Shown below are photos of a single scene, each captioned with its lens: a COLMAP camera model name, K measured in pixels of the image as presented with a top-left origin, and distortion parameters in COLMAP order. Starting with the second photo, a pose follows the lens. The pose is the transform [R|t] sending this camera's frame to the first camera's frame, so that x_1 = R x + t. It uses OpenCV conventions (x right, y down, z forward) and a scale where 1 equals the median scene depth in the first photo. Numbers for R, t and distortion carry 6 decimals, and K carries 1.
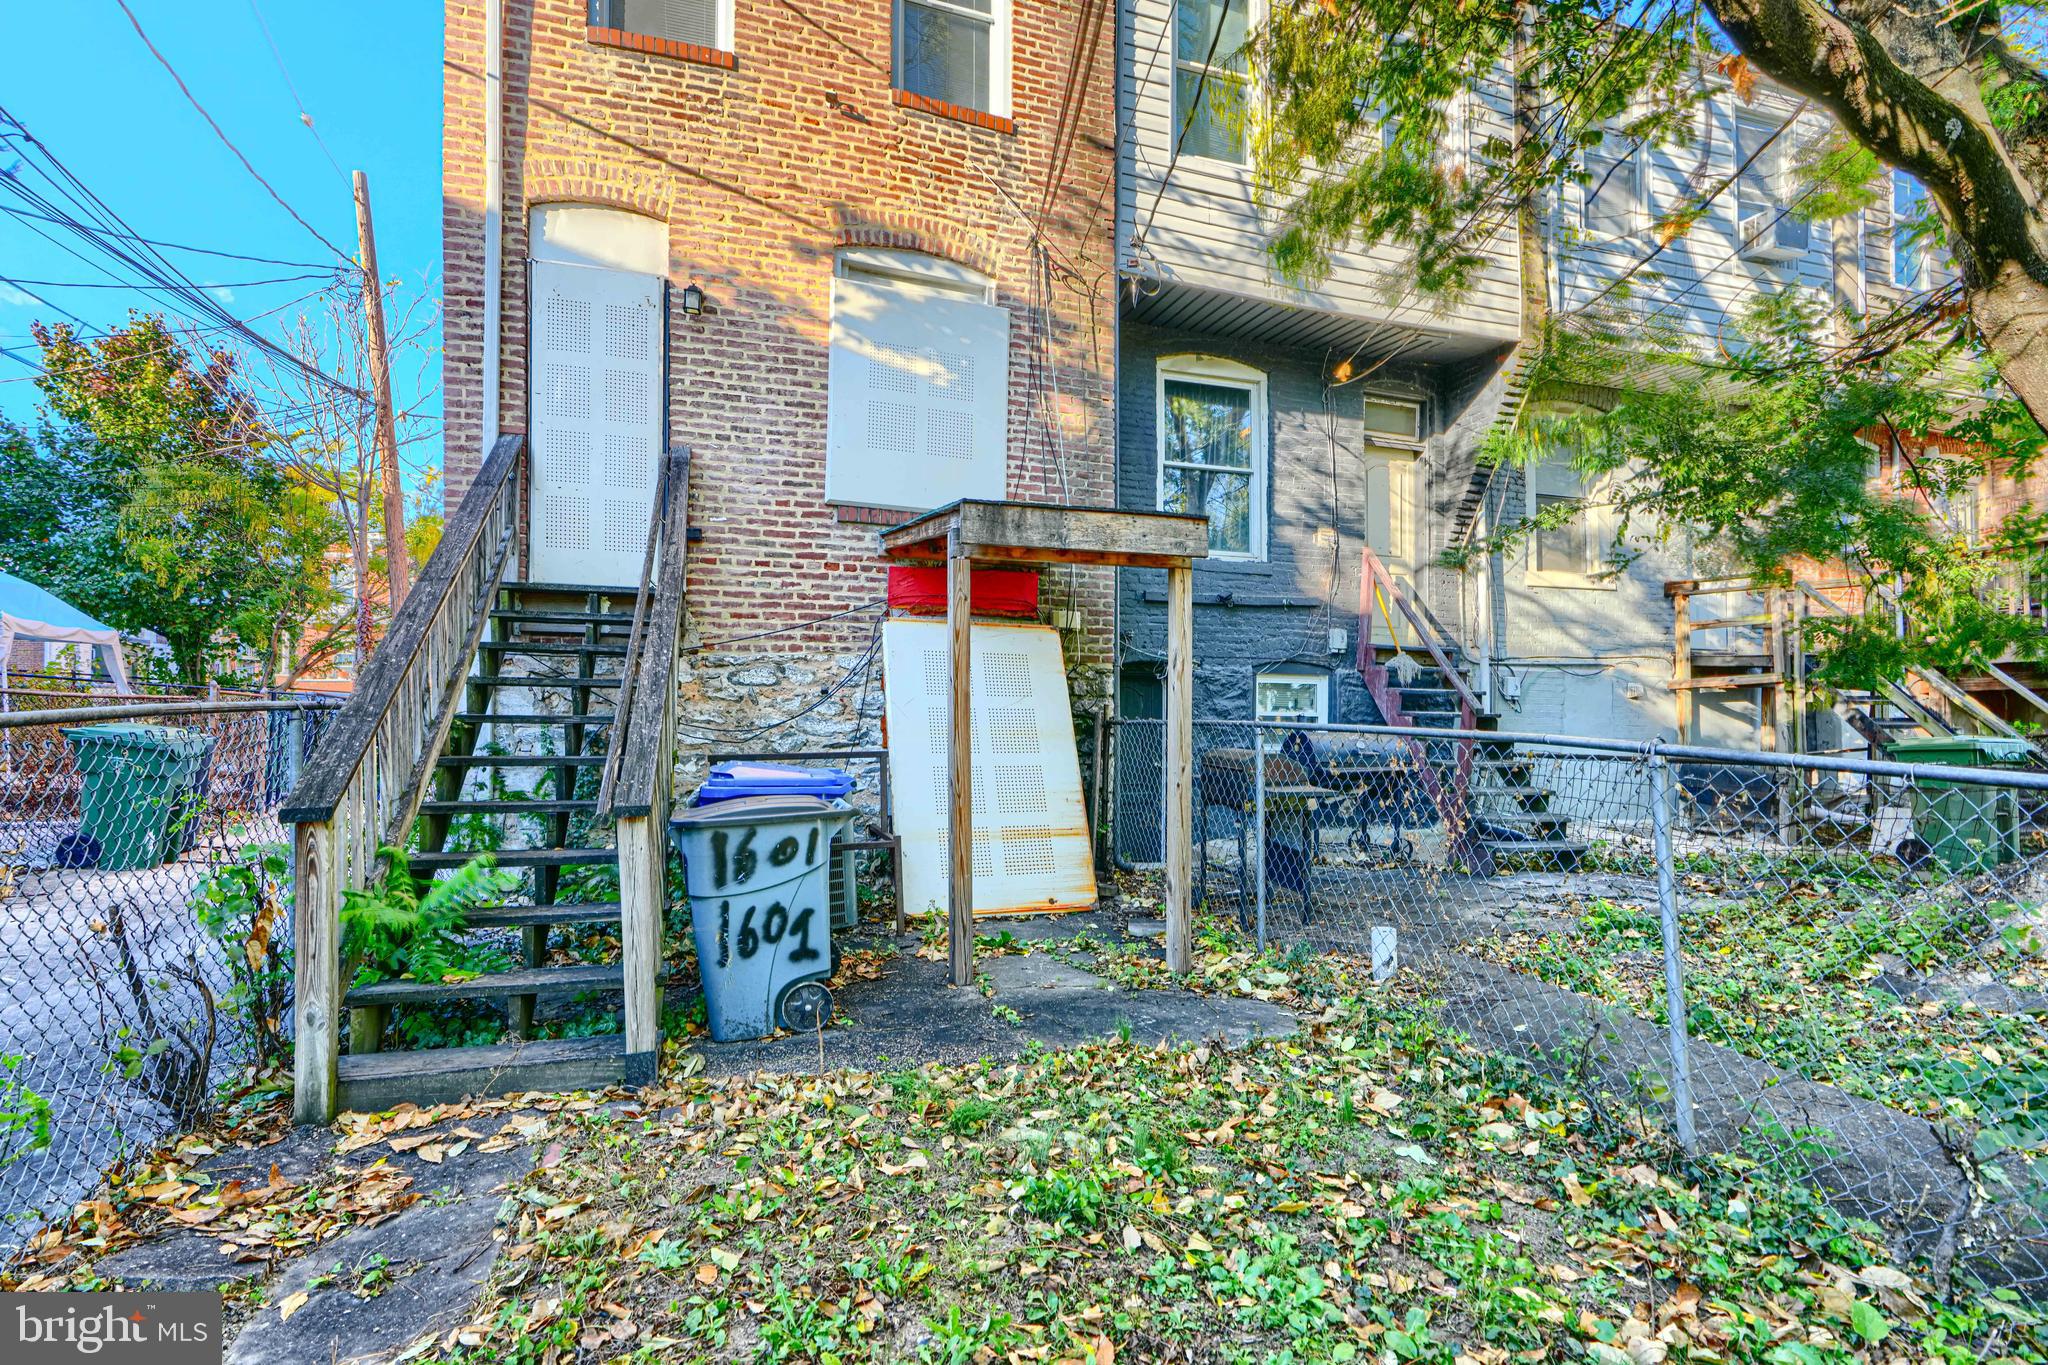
lens RADIAL K [[944.0, 0, 1022.7], [0, 944.0, 731.1], [0, 0, 1]] dist [0.001687, 0.000394]
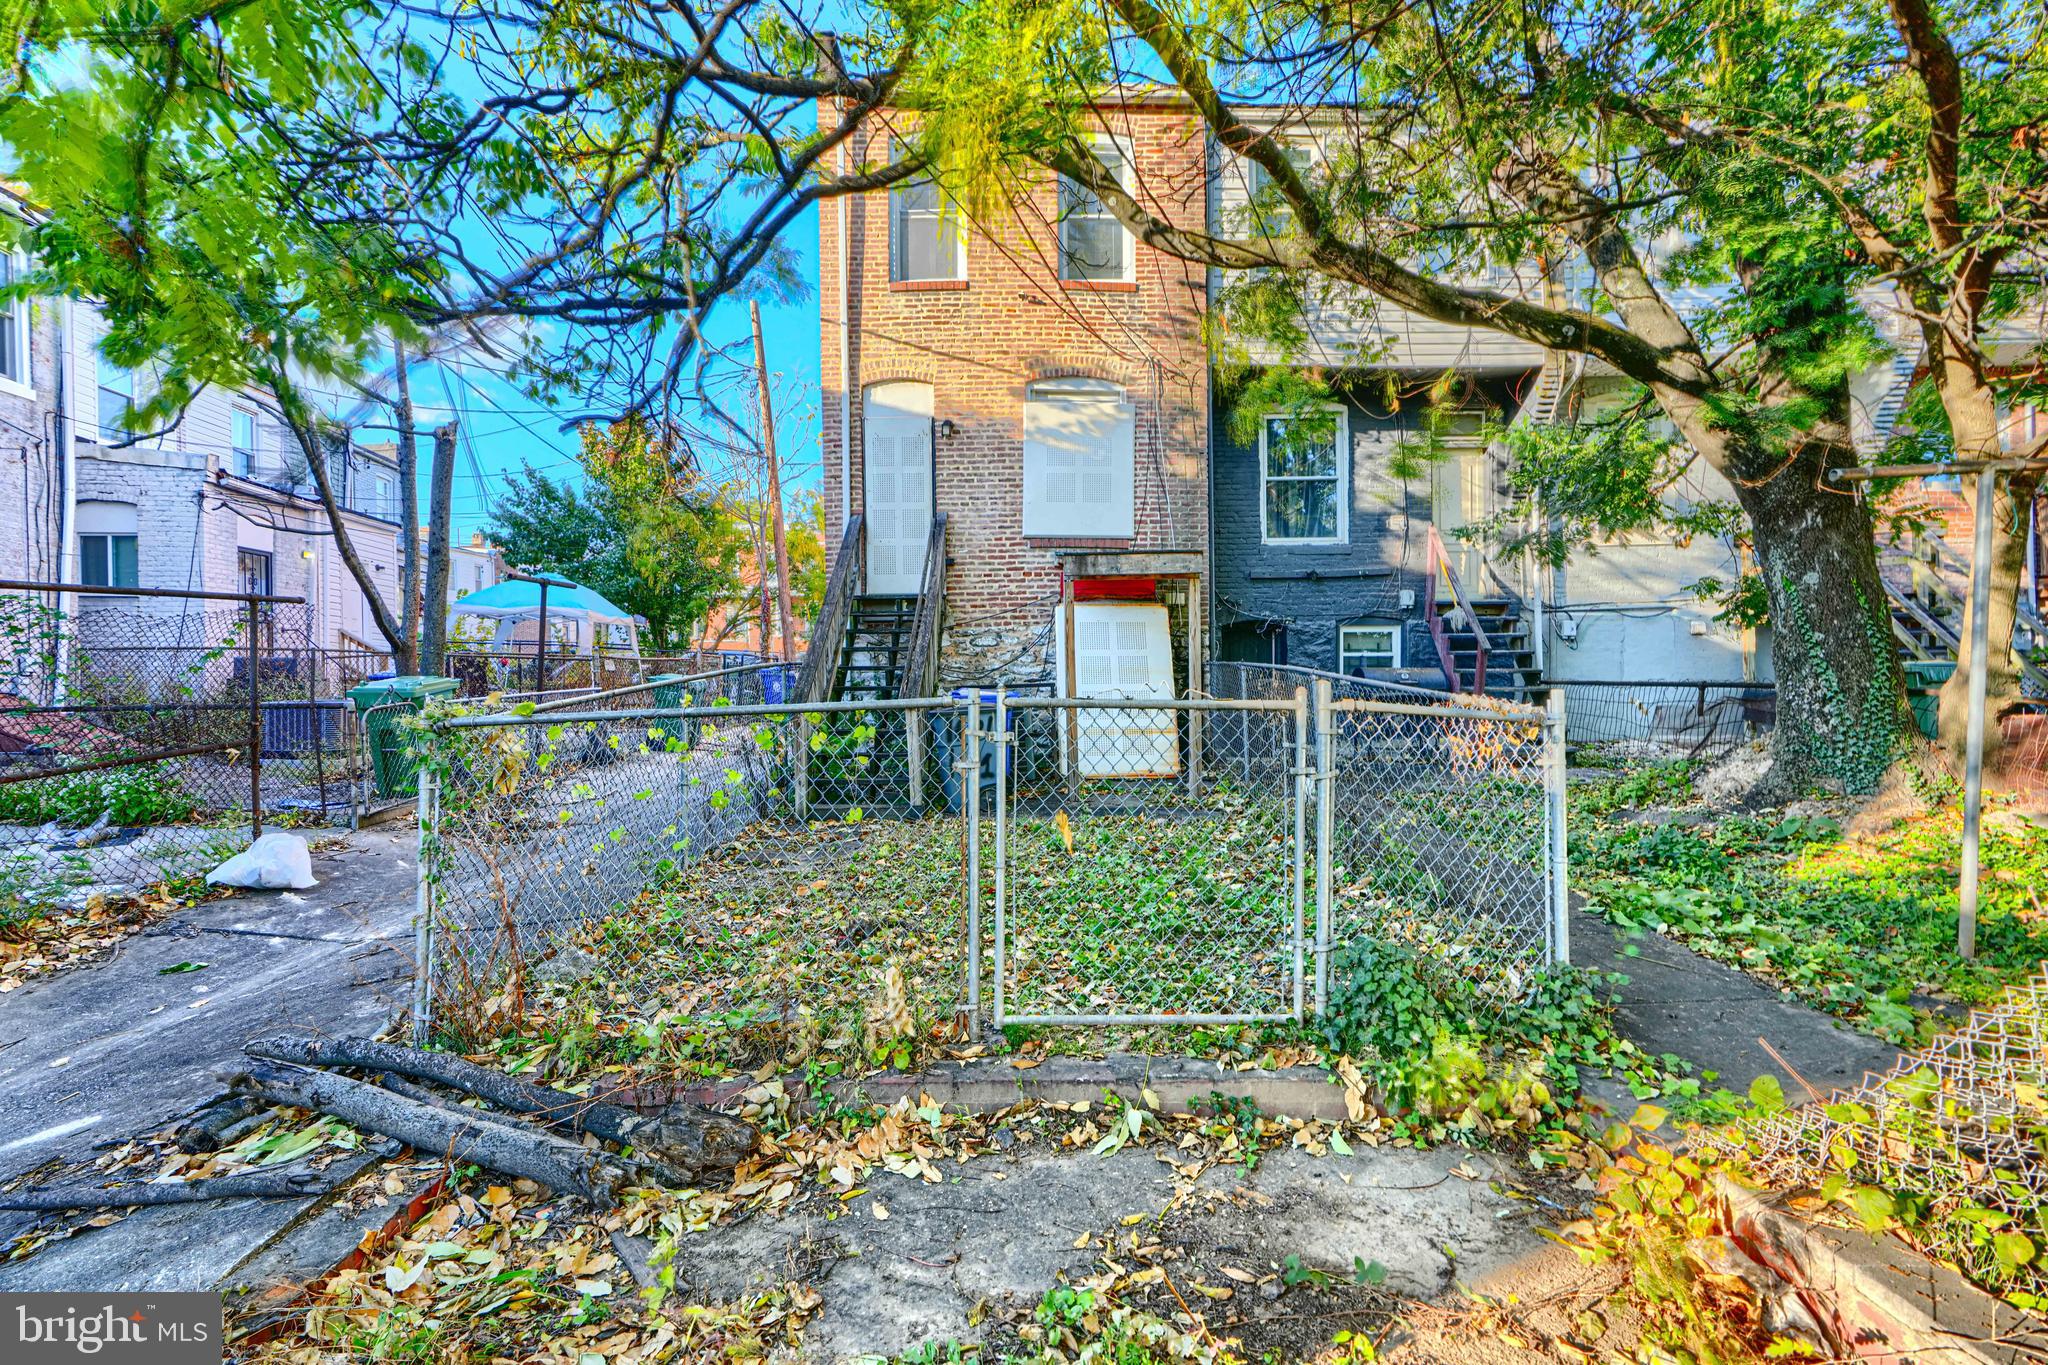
lens RADIAL K [[933.5, 0, 1021.9], [0, 933.5, 697.6], [0, 0, 1]] dist [-0.001702, 0.000821]
pose [[0.952597, -0.007559, -0.304141, 0.305263], [0.015541, 0.999595, 0.023833, 0.006157], [0.303838, -0.027430, 0.952329, -0.620749]]
